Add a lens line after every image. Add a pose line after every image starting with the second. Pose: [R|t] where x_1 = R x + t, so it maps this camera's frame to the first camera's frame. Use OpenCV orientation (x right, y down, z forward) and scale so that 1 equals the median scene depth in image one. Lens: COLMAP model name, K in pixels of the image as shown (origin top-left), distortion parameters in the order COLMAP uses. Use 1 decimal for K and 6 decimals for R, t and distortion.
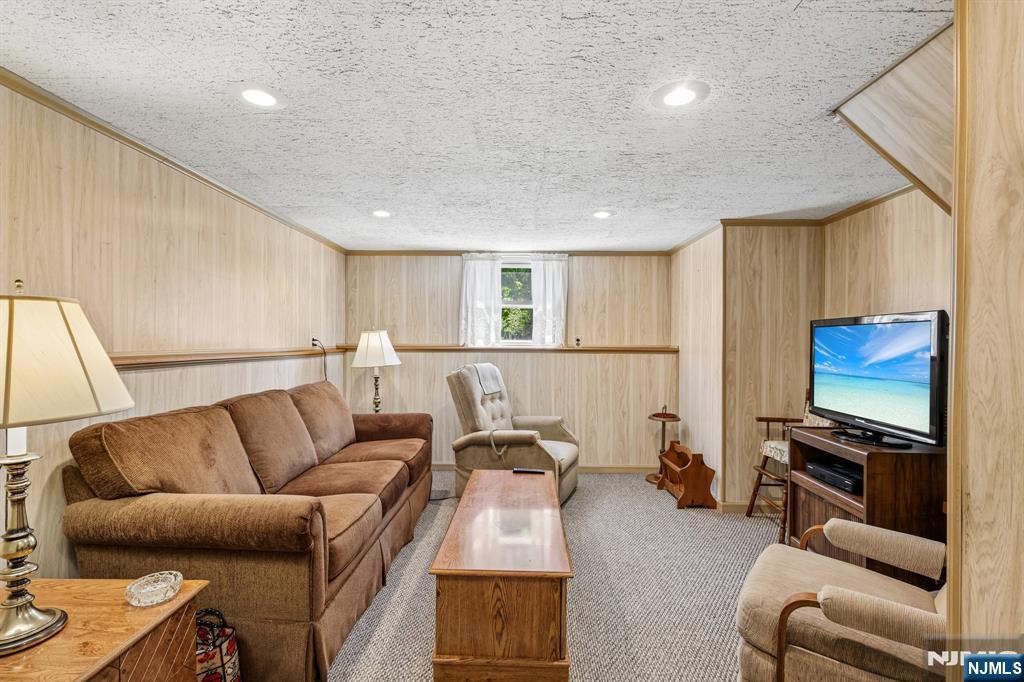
lens RADIAL K [[472.4, 0, 512.6], [0, 472.4, 340.6], [0, 0, 1]] dist [0.001986, 0.002569]
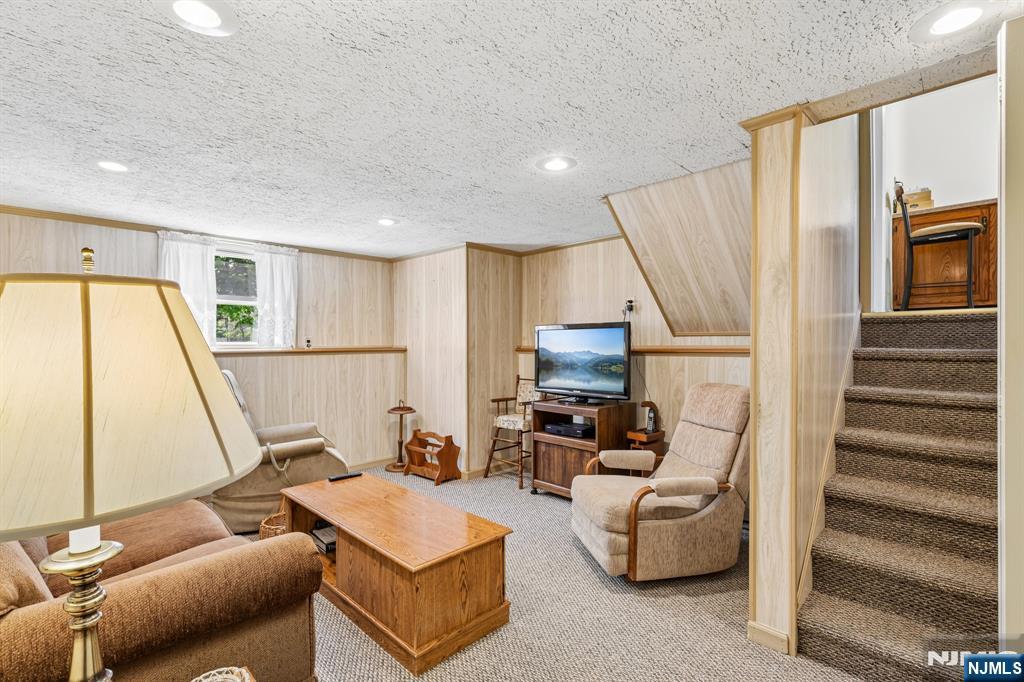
lens RADIAL K [[472.4, 0, 513.0], [0, 472.4, 343.0], [0, 0, 1]] dist [0.001986, 0.002569]
pose [[0.681850, -0.014522, 0.731347, -0.374552], [0.010839, 0.999894, 0.009750, -0.003712], [-0.731411, 0.001279, 0.681935, 0.072450]]
